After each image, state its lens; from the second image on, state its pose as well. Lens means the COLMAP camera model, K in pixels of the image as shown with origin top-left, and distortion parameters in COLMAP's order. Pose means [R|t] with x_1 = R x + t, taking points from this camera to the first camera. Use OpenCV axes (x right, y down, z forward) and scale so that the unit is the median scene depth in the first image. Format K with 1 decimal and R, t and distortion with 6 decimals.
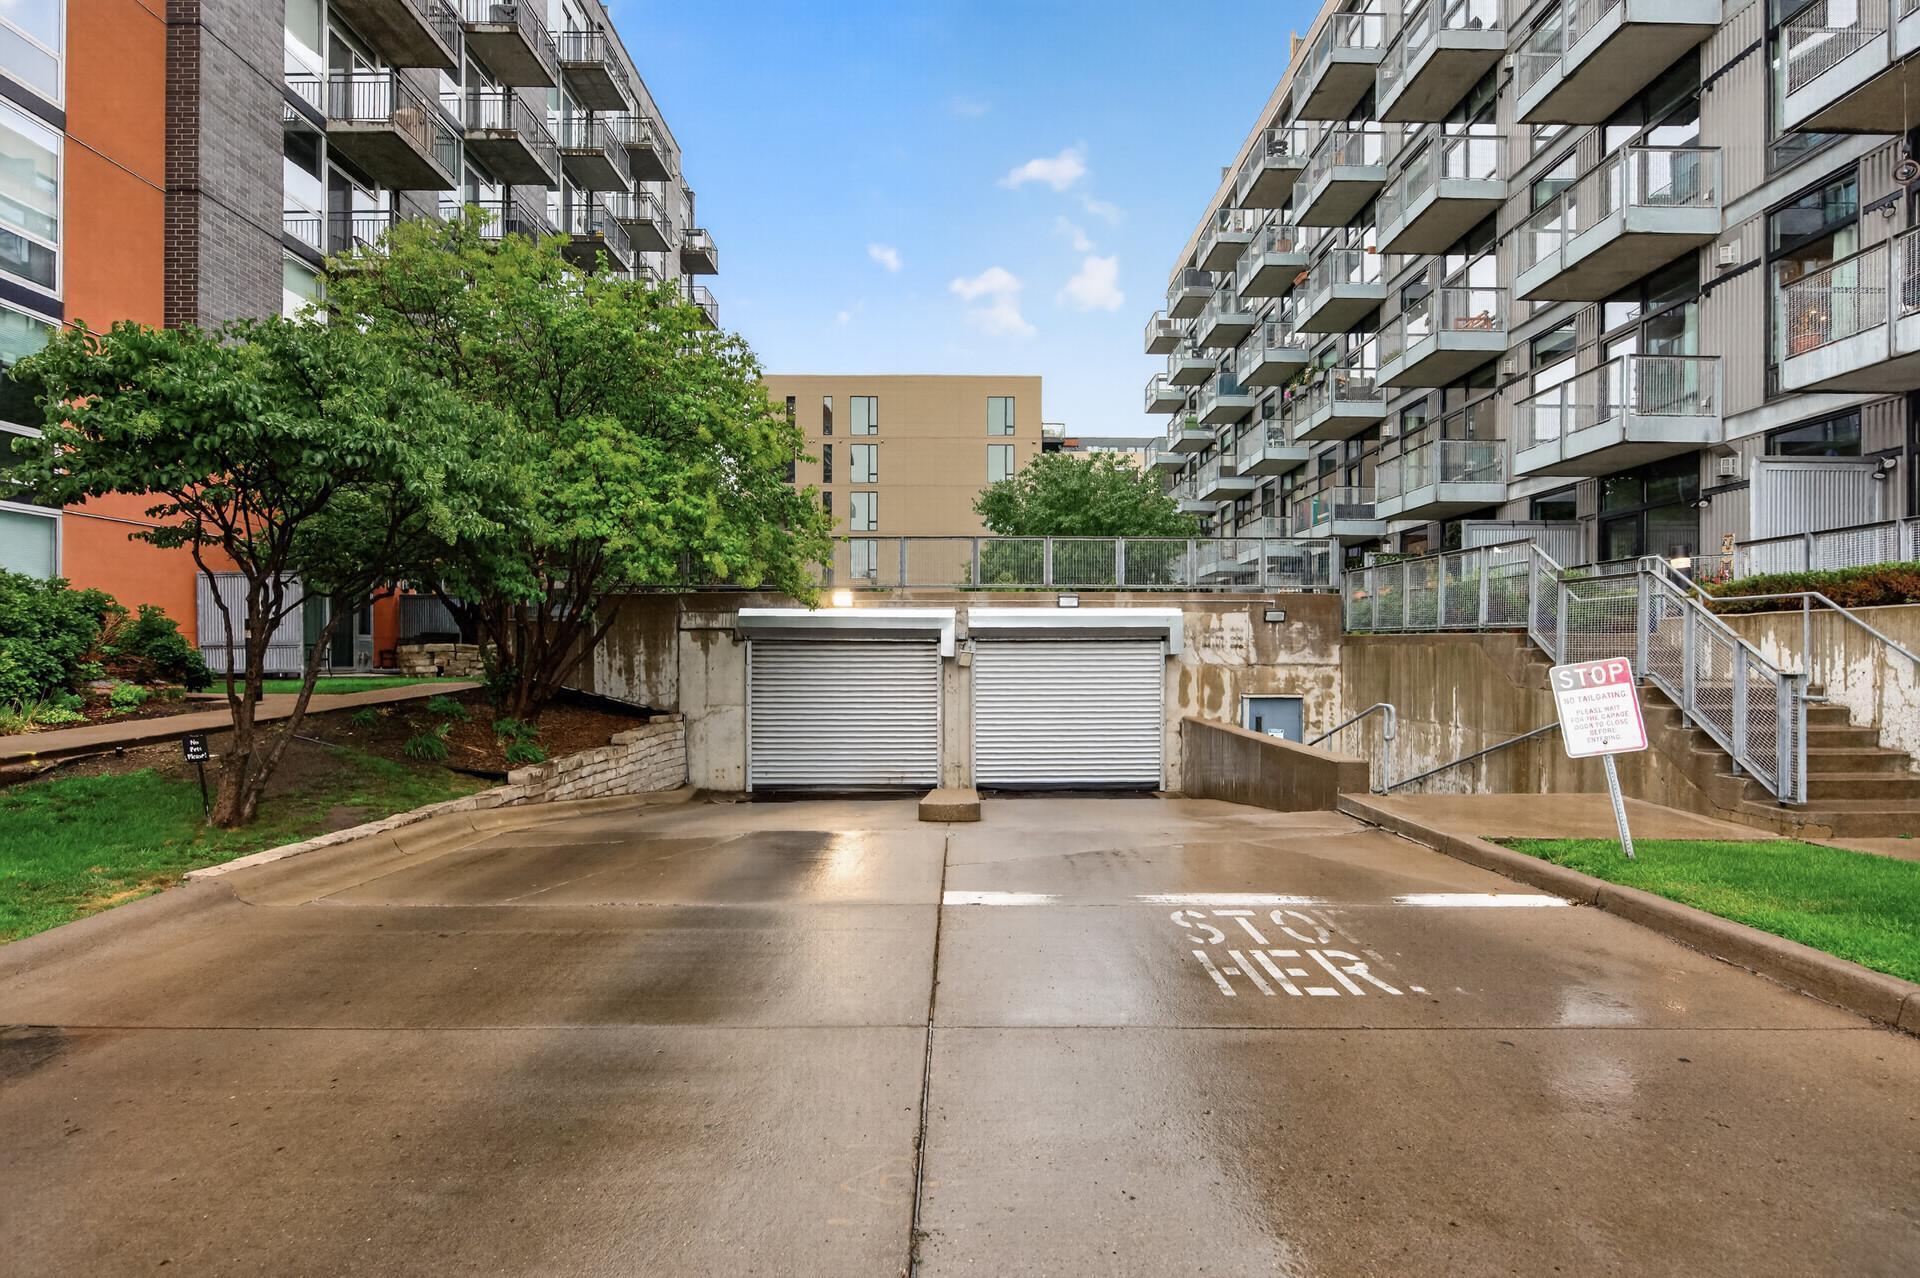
lens RADIAL K [[986.7, 0, 964.9], [0, 986.7, 648.2], [0, 0, 1]] dist [-0.001586, 0.000978]
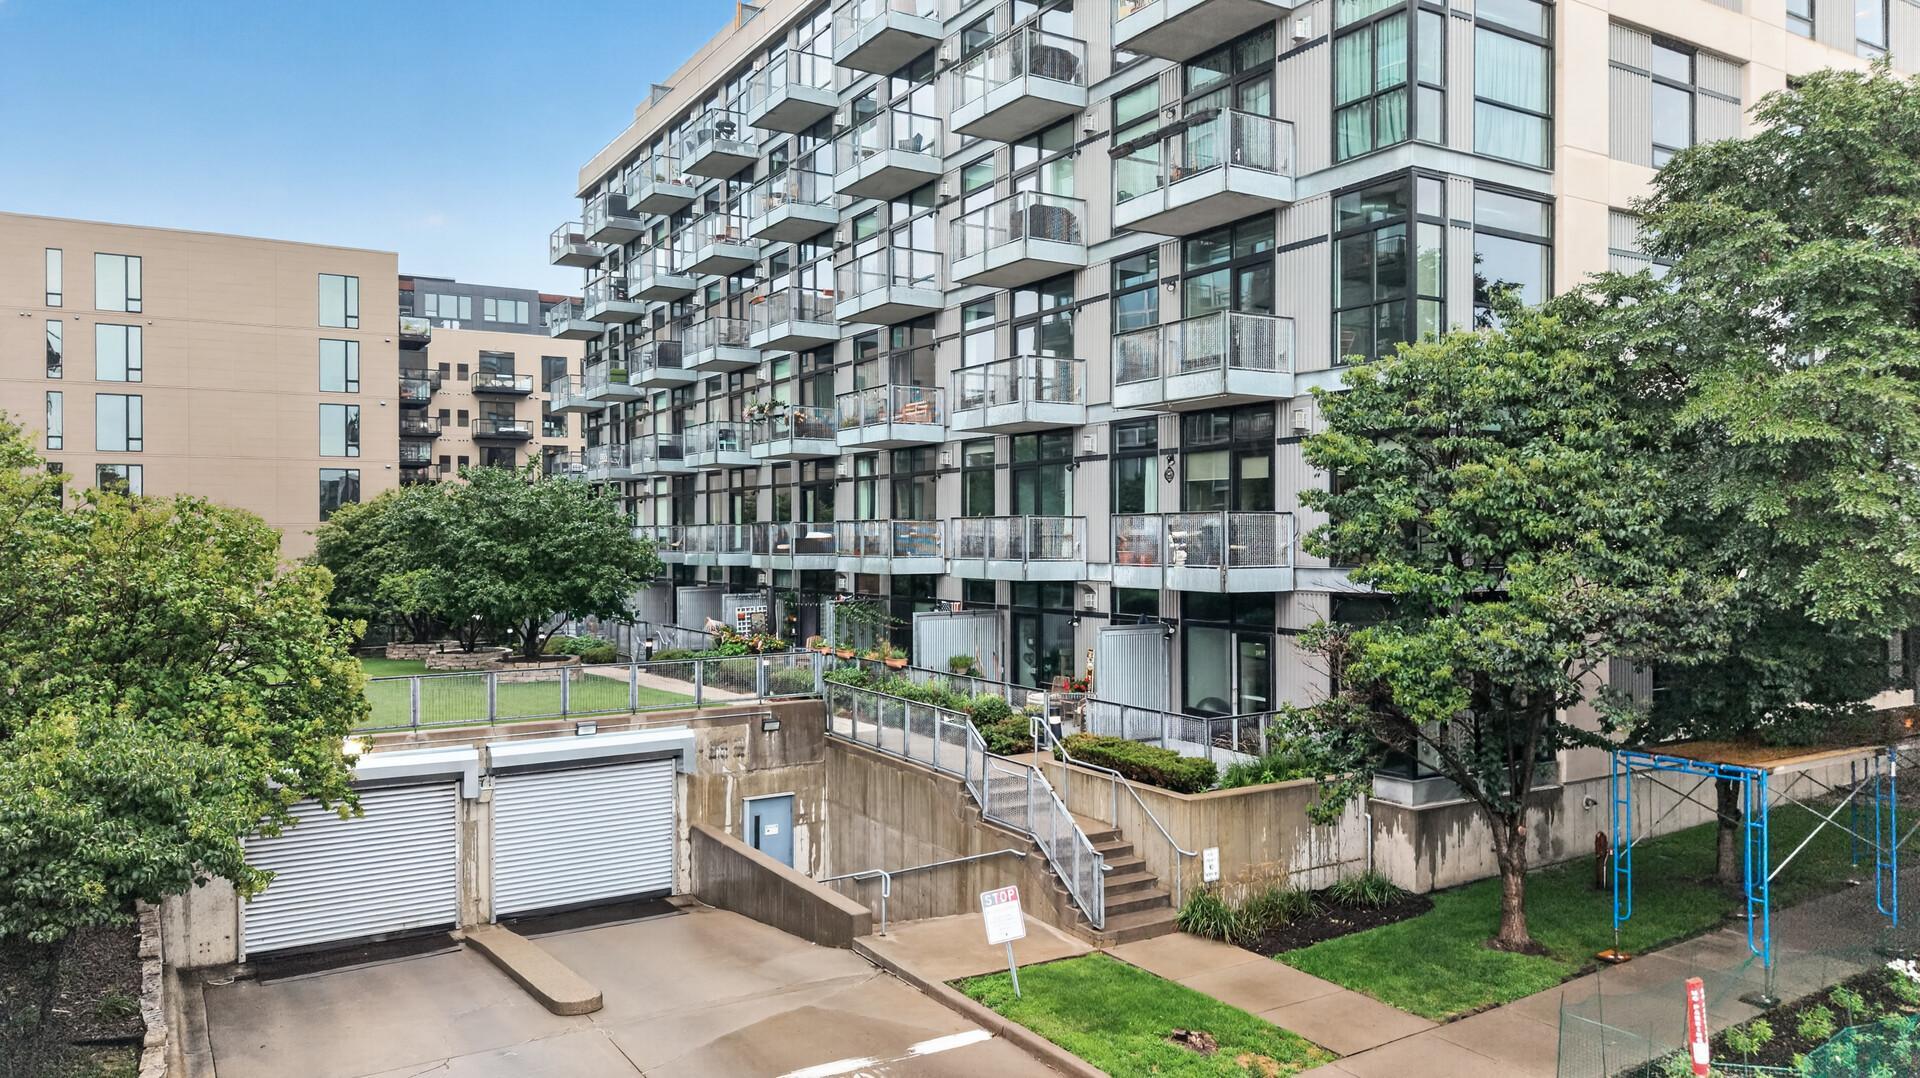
lens RADIAL K [[1289.5, 0, 971.0], [0, 1289.5, 542.2], [0, 0, 1]] dist [0.033237, -0.042278]
pose [[0.860490, -0.004664, 0.509447, -0.254054], [0.005032, 0.999987, 0.000655, -0.254077], [-0.509443, 0.002000, 0.860502, -0.417845]]
